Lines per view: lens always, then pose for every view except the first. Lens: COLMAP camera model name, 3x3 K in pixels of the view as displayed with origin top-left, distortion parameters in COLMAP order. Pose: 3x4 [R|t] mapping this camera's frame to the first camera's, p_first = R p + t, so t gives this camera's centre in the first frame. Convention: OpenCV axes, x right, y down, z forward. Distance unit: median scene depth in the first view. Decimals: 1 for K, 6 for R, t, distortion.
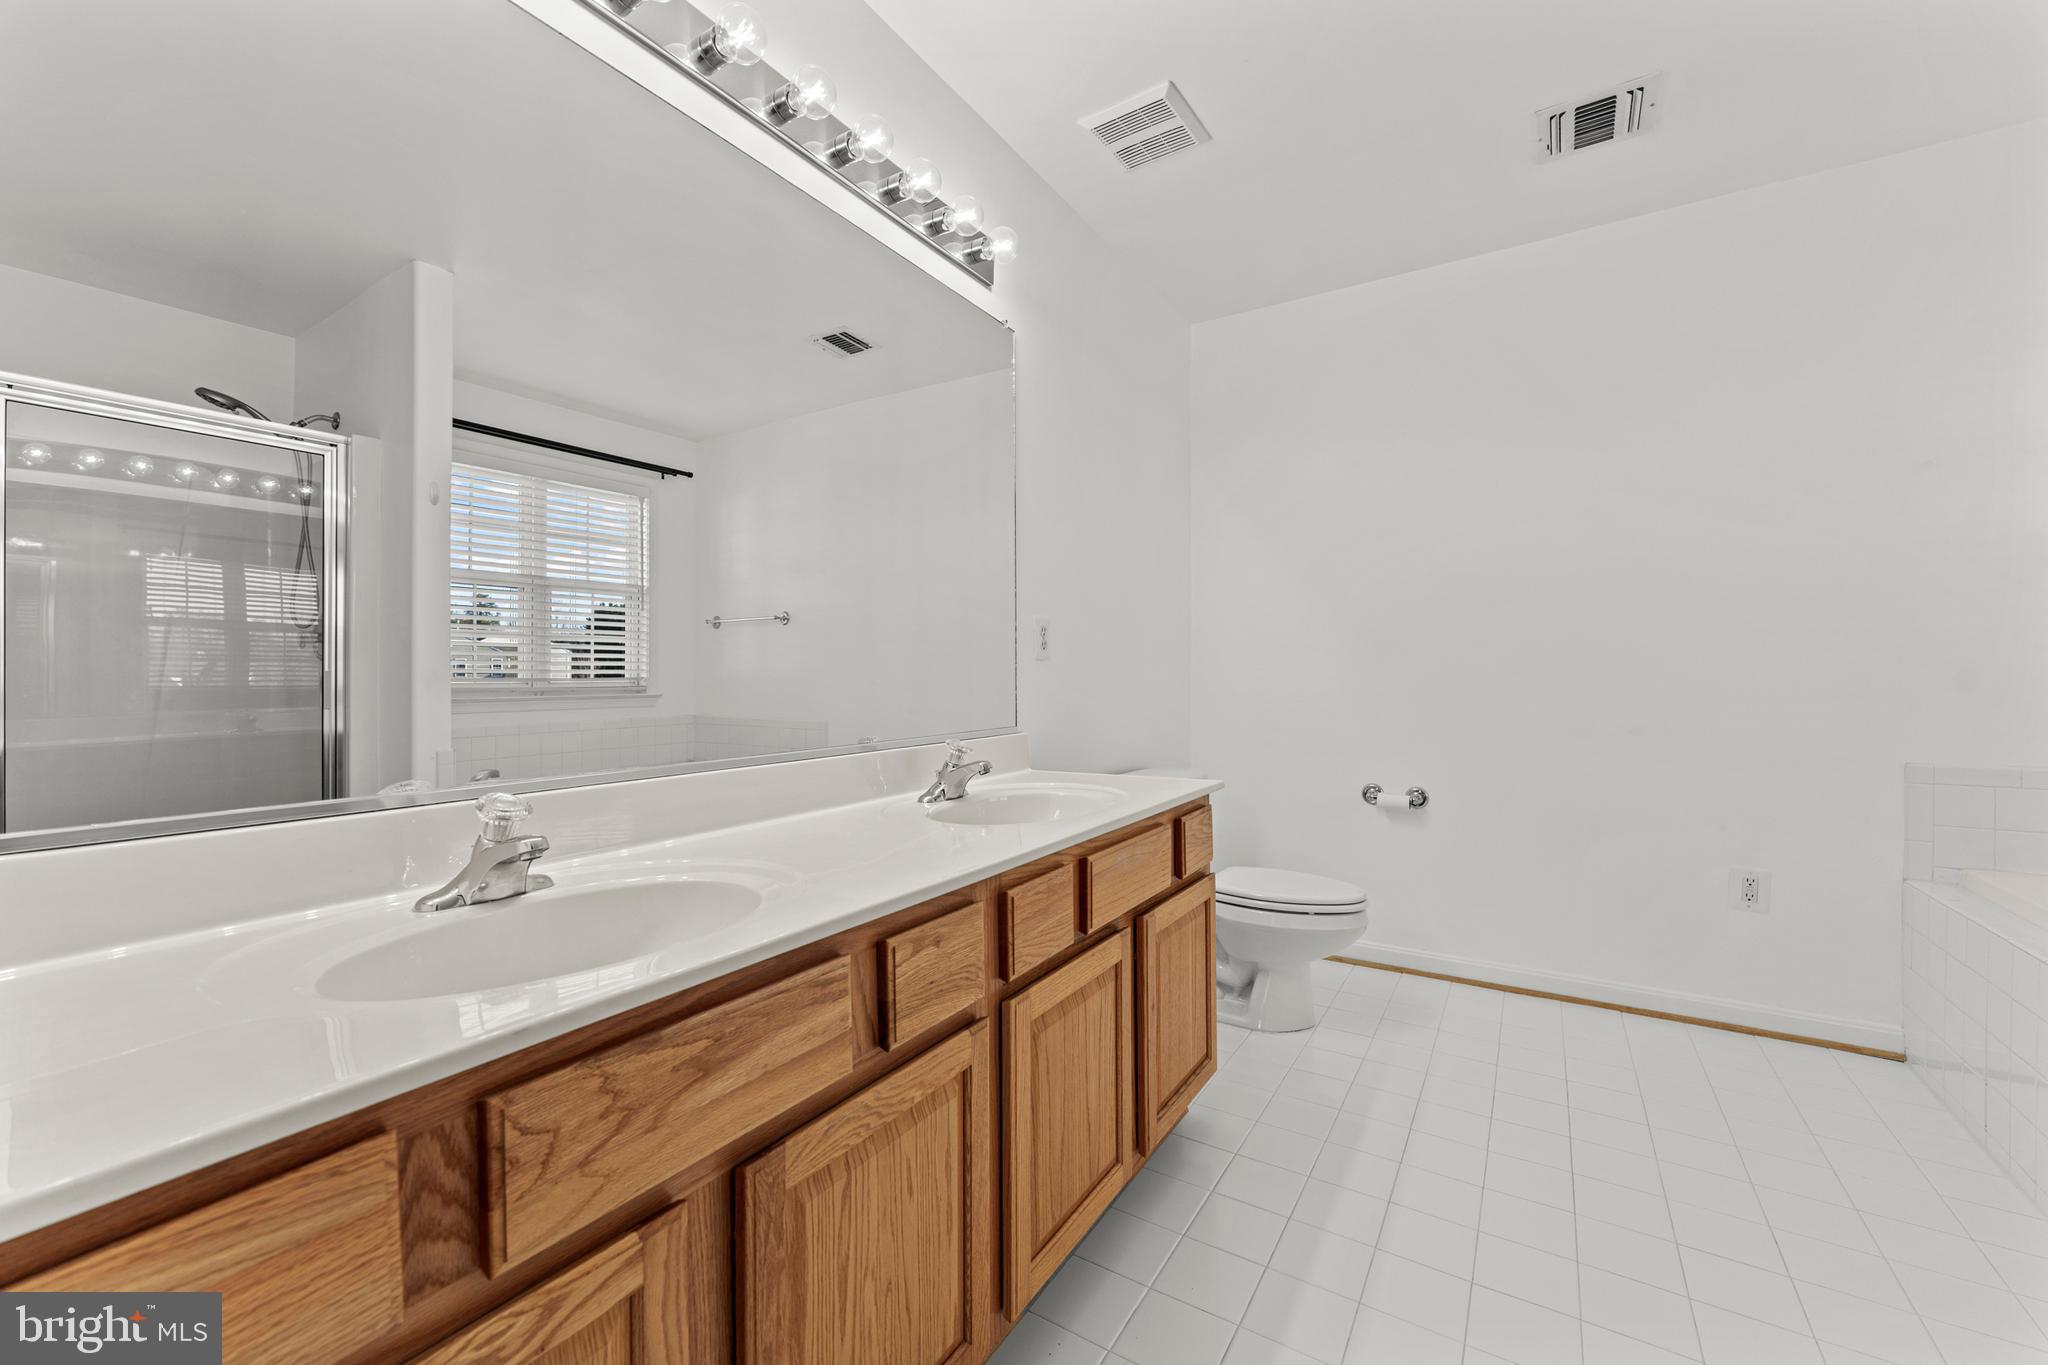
lens RADIAL K [[819.7, 0, 1025.0], [0, 819.7, 676.4], [0, 0, 1]] dist [0.002554, -0.000412]
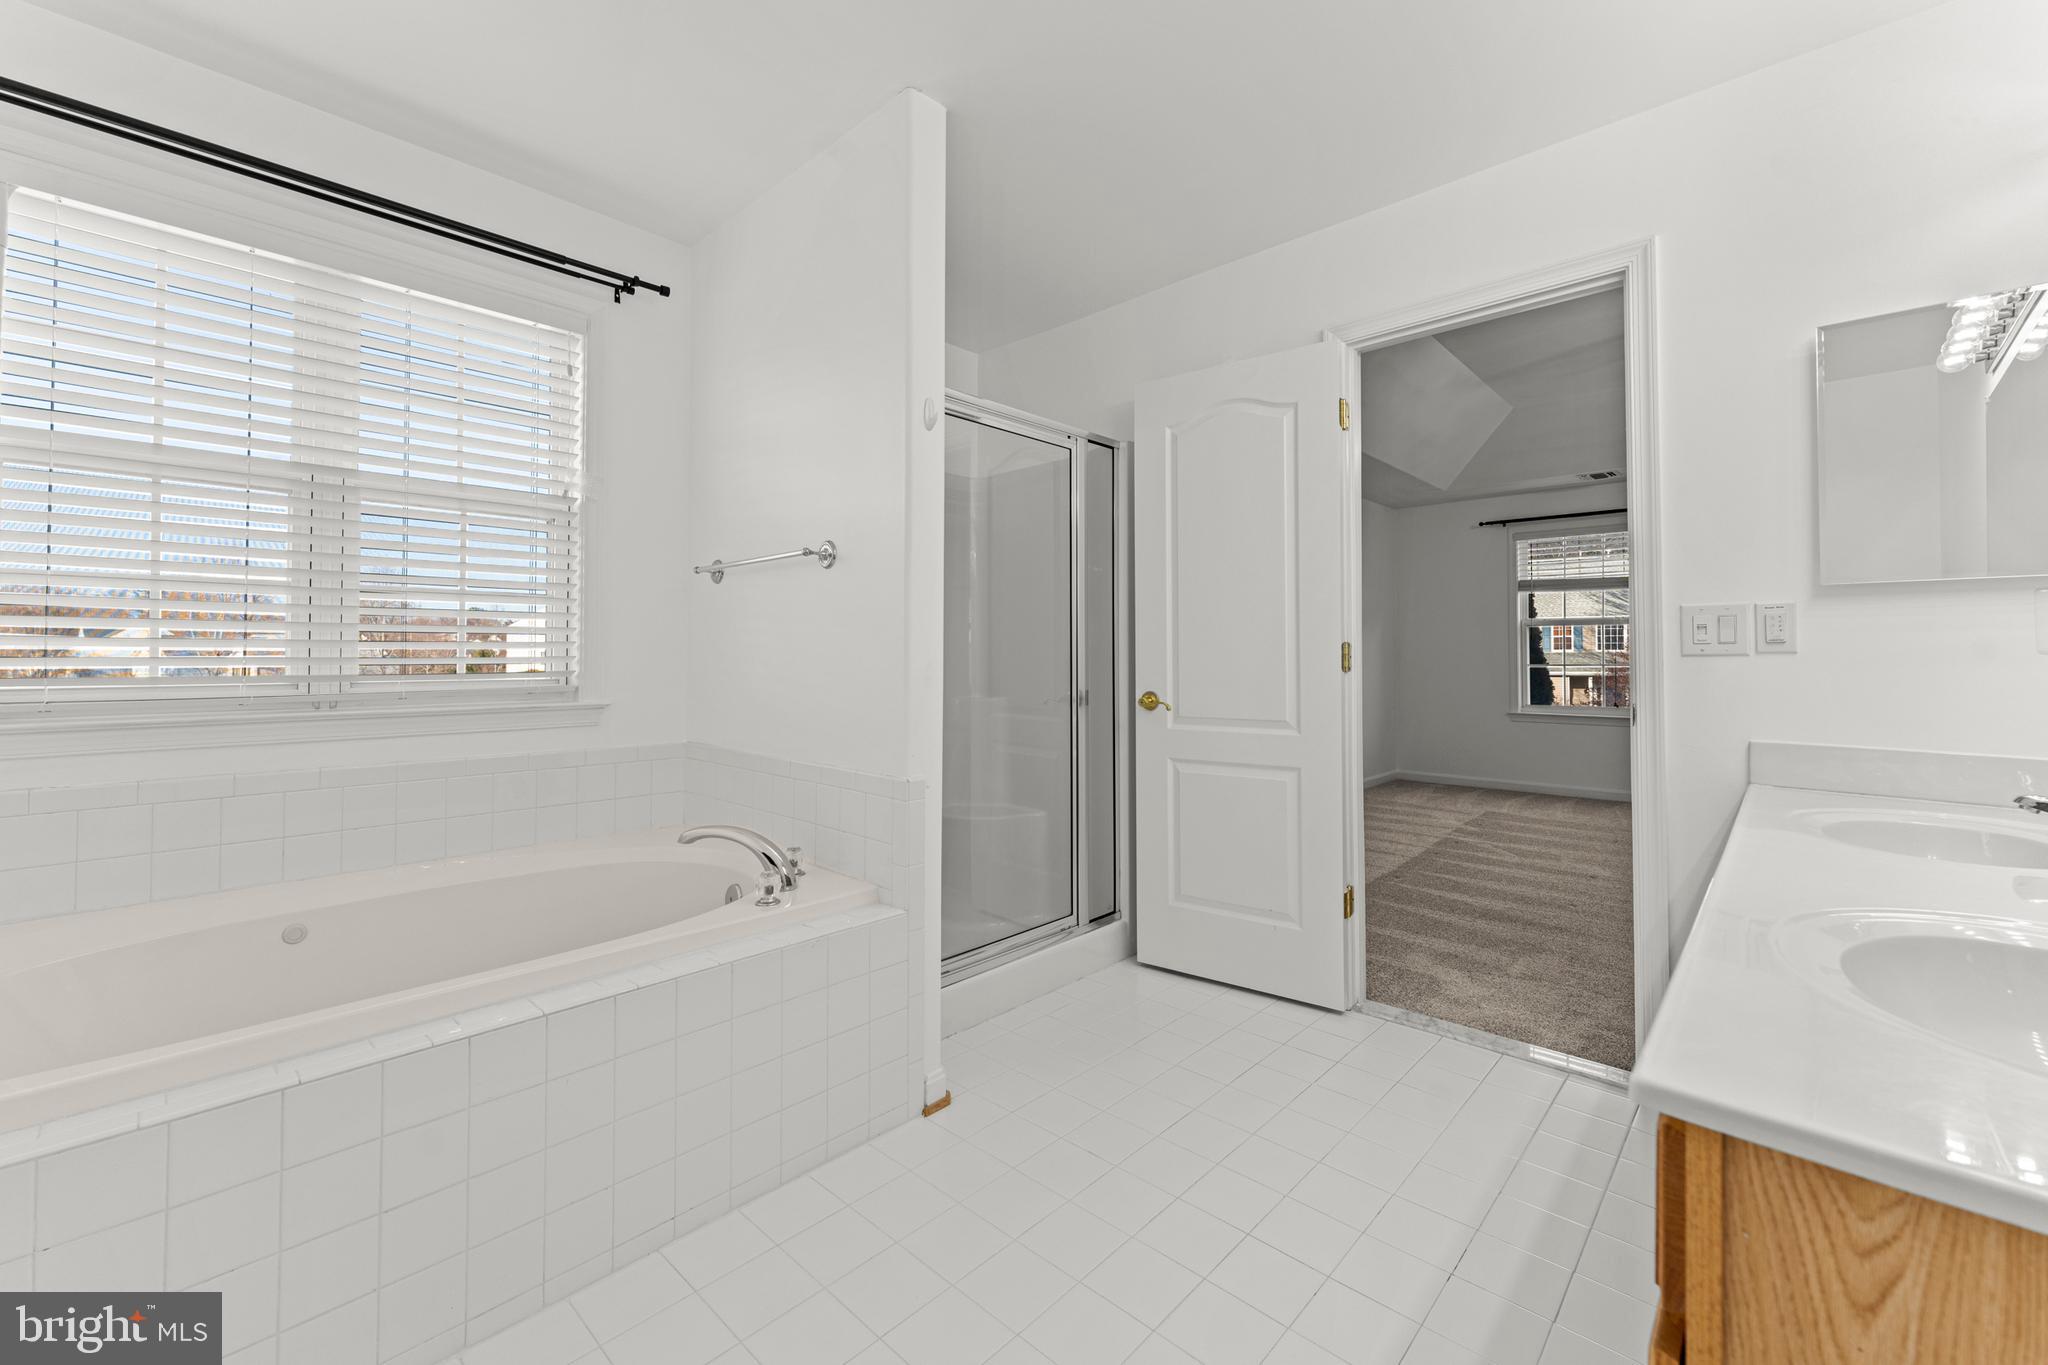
lens RADIAL K [[819.7, 0, 1019.9], [0, 819.7, 668.2], [0, 0, 1]] dist [0.002554, -0.000412]
pose [[0.982298, 0.002902, -0.187301, -0.081764], [-0.002663, 0.999995, 0.001523, -0.002853], [0.187305, -0.000997, 0.982301, 0.521886]]
